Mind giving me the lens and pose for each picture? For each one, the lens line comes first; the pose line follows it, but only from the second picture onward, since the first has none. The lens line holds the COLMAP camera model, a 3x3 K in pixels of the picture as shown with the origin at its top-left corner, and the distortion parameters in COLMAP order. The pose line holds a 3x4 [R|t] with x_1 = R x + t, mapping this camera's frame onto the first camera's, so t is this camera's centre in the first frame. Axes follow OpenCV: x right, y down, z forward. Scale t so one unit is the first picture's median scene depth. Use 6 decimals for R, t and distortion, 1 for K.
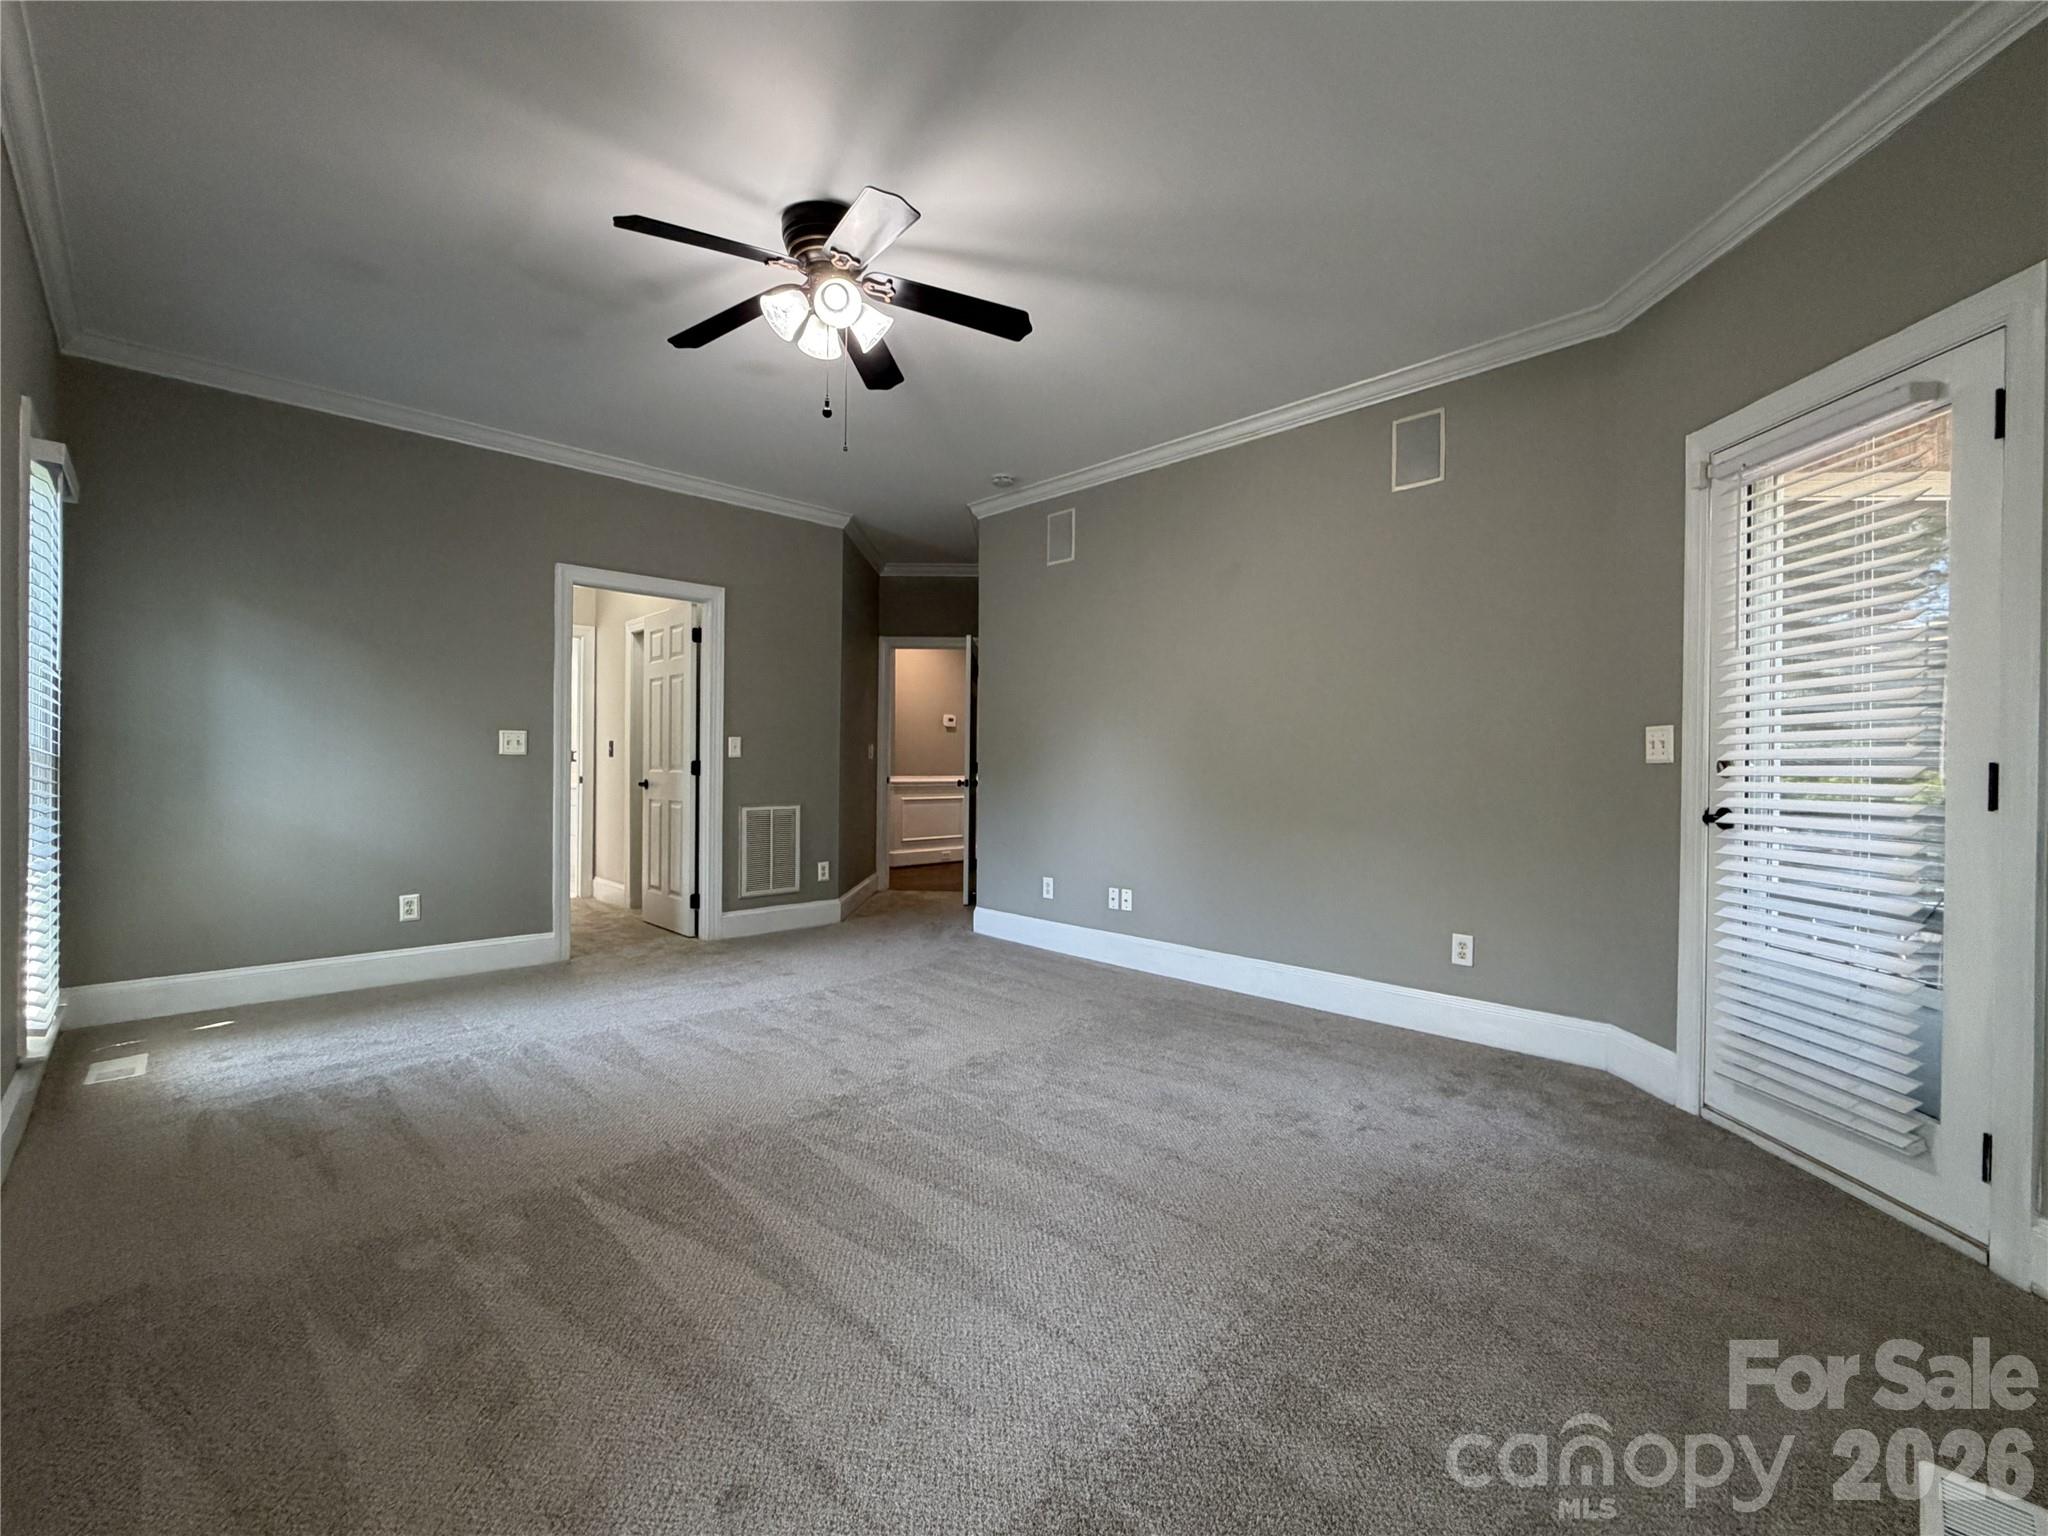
lens RADIAL K [[846.5, 0, 1017.3], [0, 846.5, 769.5], [0, 0, 1]] dist [0.000782, -0.000248]
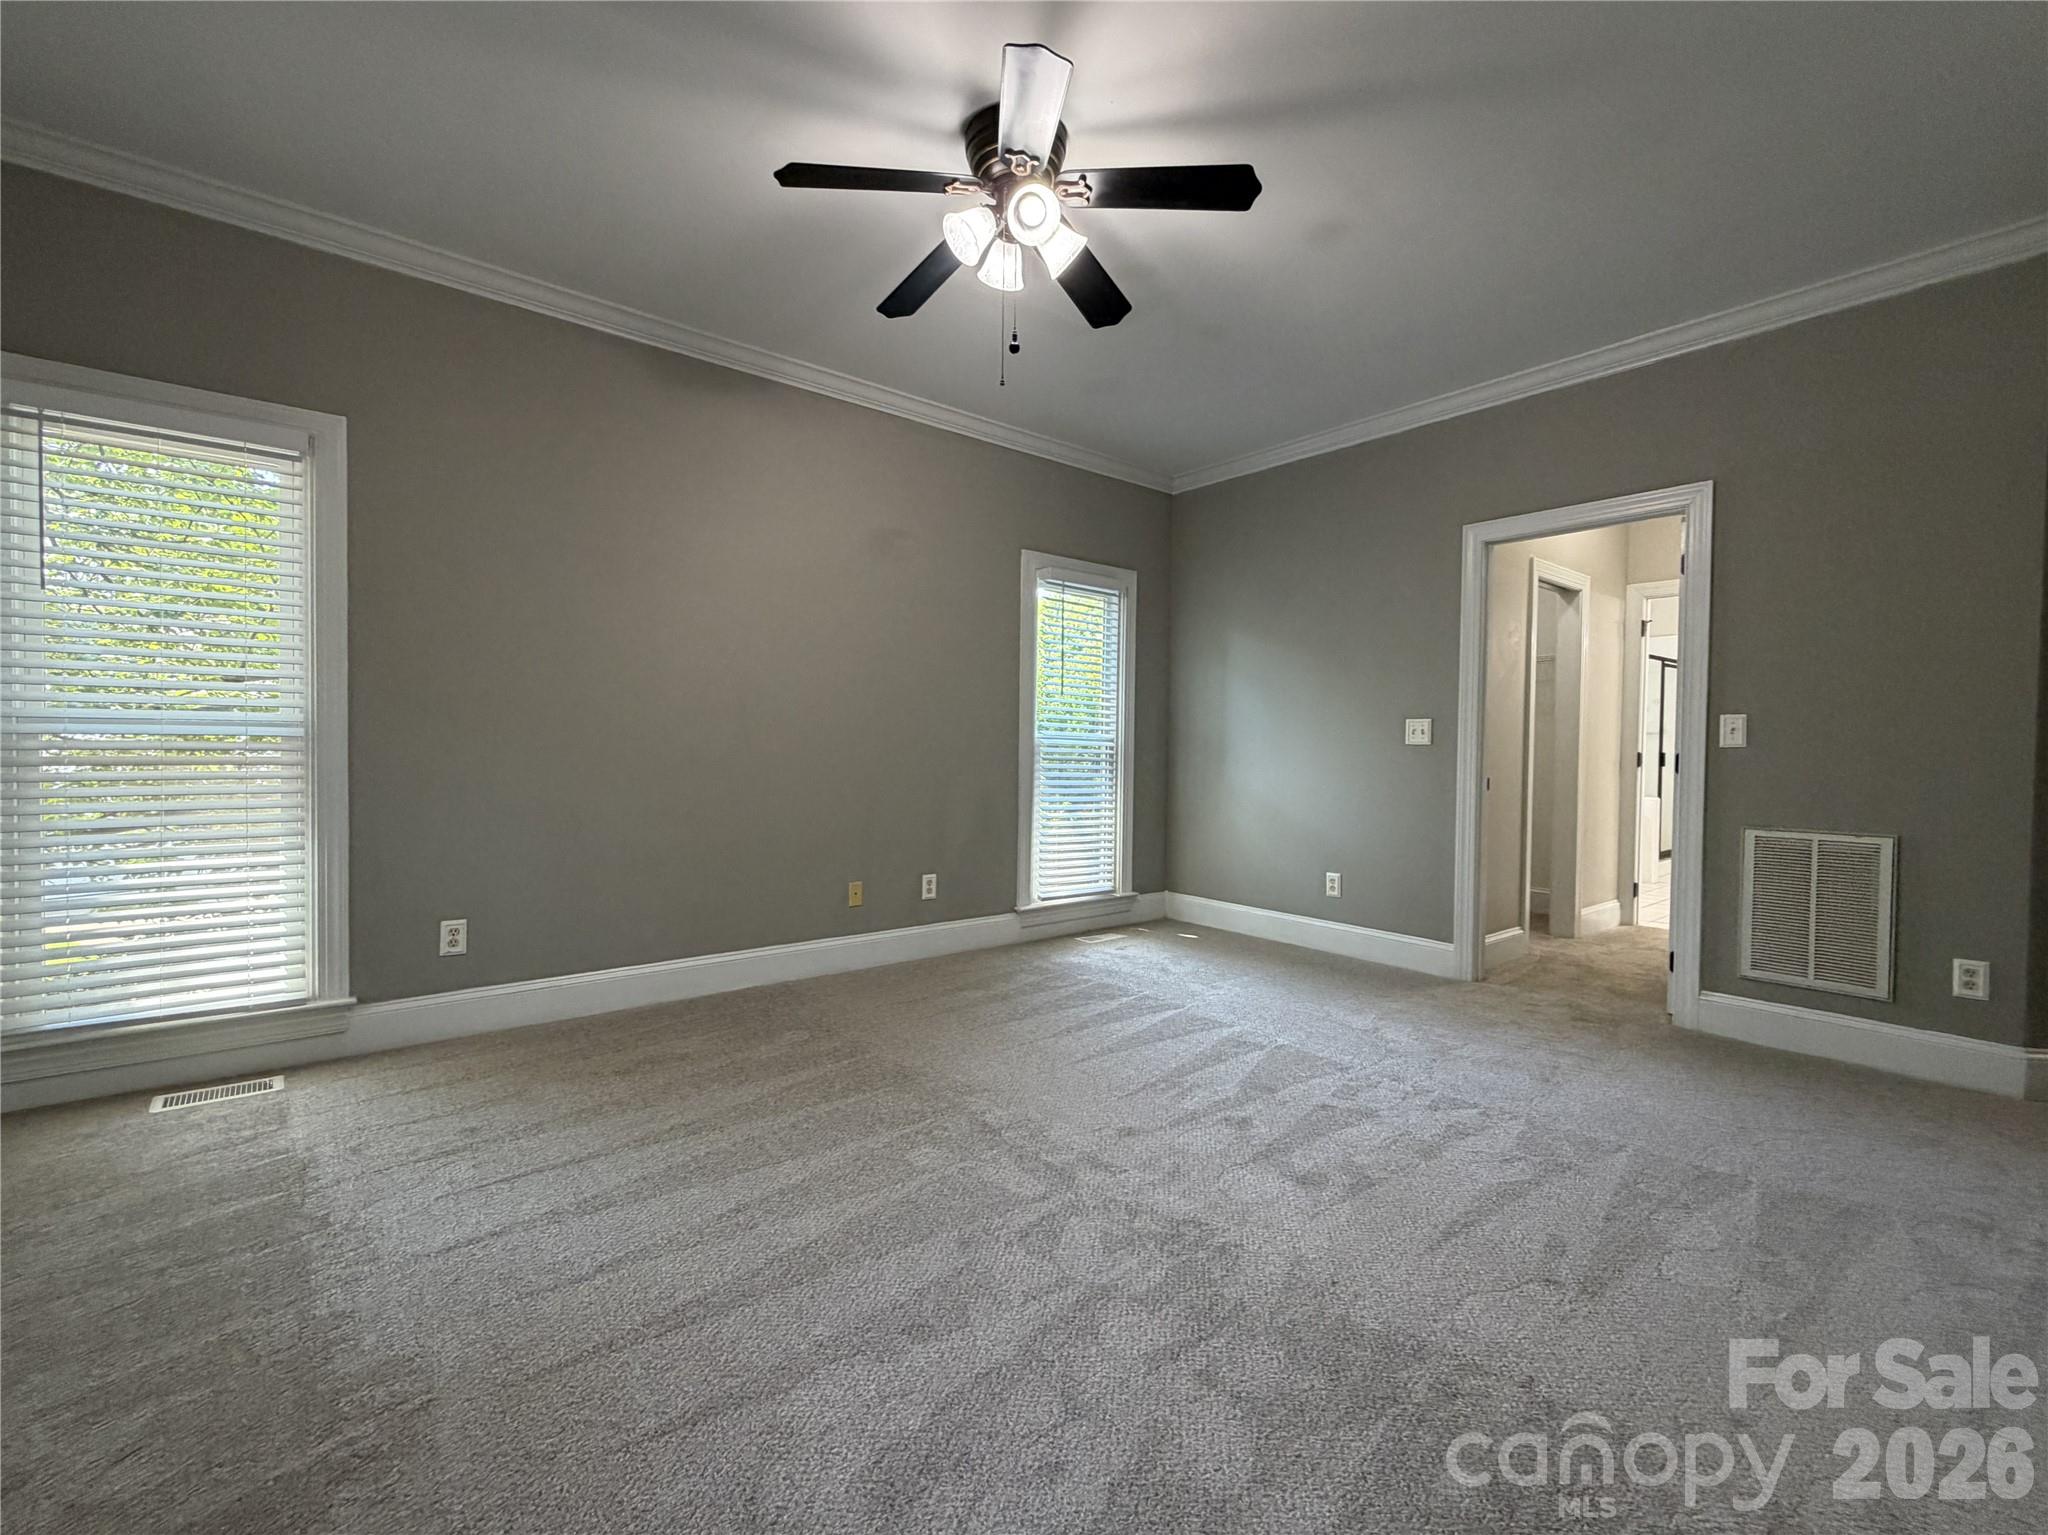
lens RADIAL K [[872.5, 0, 1024.0], [0, 872.5, 767.5], [0, 0, 1]] dist [0.001956, 0.000233]
pose [[-0.067024, 0.016486, -0.997615, 0.418583], [-0.019602, 0.999649, 0.017837, -0.000964], [0.997559, 0.020751, -0.066678, 0.646576]]
